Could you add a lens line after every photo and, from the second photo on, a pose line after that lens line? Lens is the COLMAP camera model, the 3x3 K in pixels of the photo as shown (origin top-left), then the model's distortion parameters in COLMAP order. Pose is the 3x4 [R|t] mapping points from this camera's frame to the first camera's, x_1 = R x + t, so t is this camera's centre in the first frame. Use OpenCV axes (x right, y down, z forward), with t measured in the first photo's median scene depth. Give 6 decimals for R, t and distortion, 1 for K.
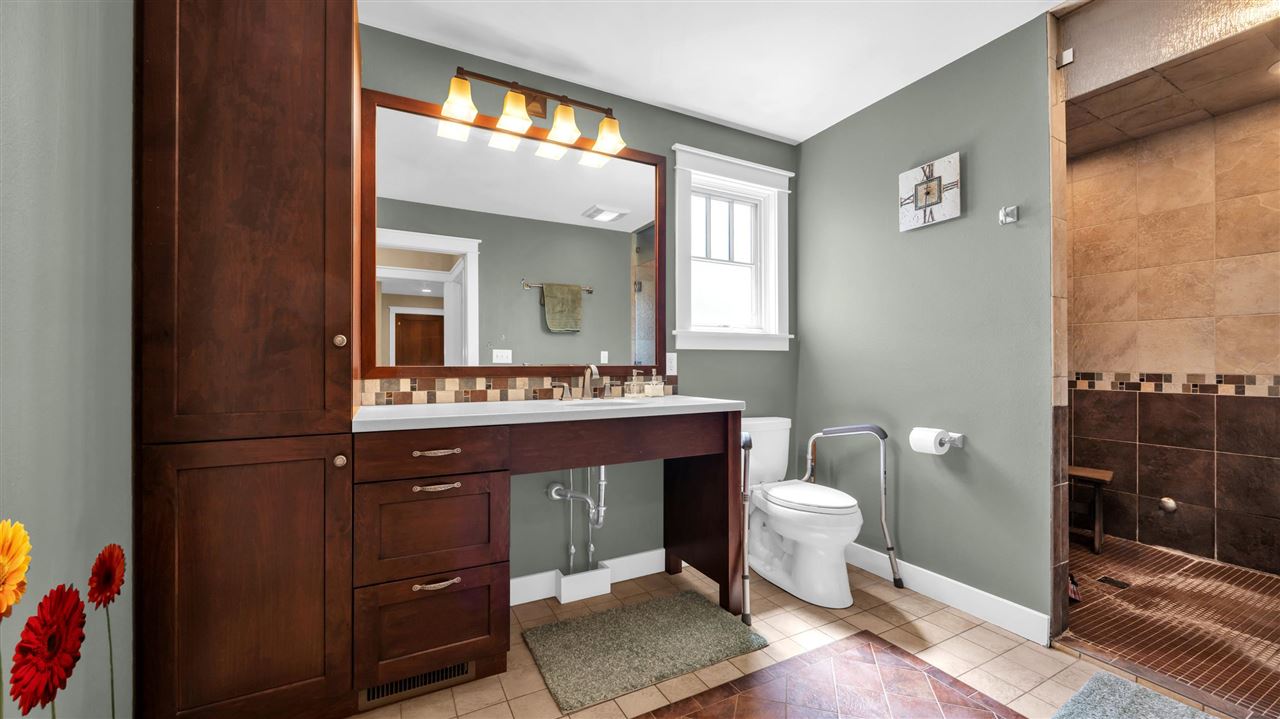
lens RADIAL K [[491.2, 0, 638.5], [0, 491.2, 363.3], [0, 0, 1]] dist [-0.001701, 0.000172]
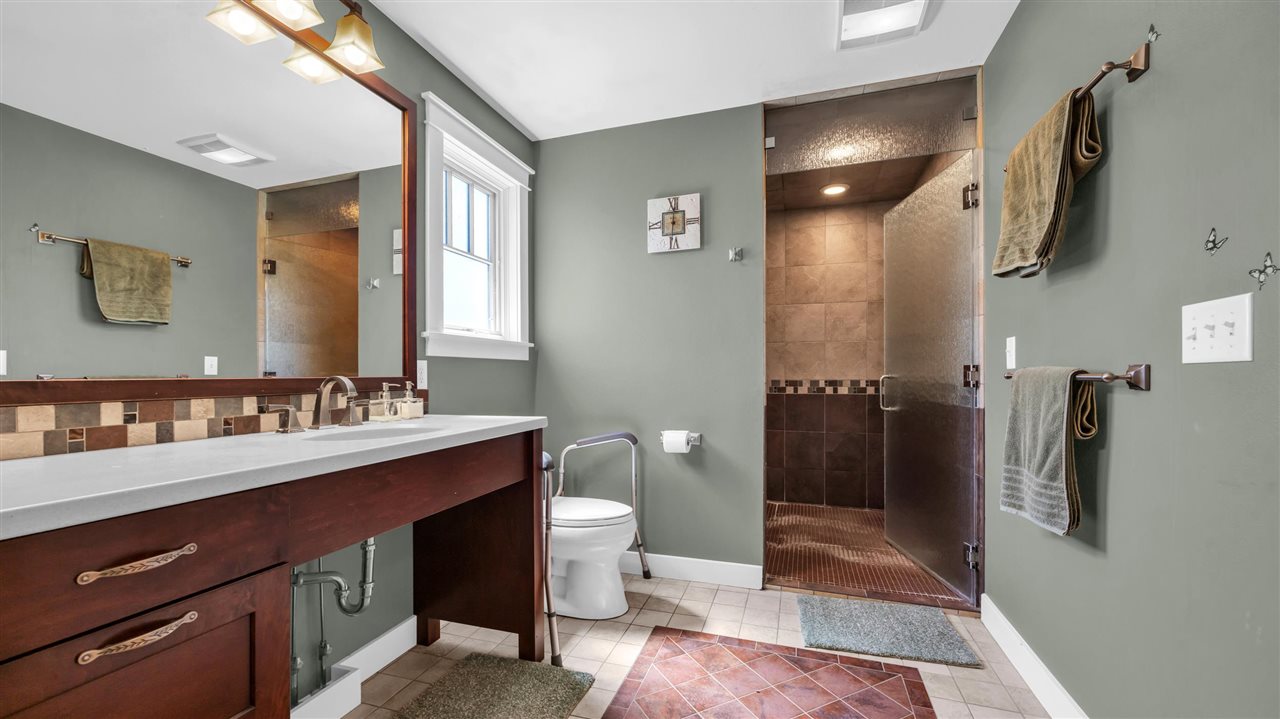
lens RADIAL K [[503.7, 0, 631.6], [0, 503.7, 377.3], [0, 0, 1]] dist [-0.009884, 0.000287]
pose [[0.716619, -0.006623, 0.697434, -0.276757], [0.001953, 0.999970, 0.007489, 0.000103], [-0.697463, -0.004005, 0.716610, 0.224879]]
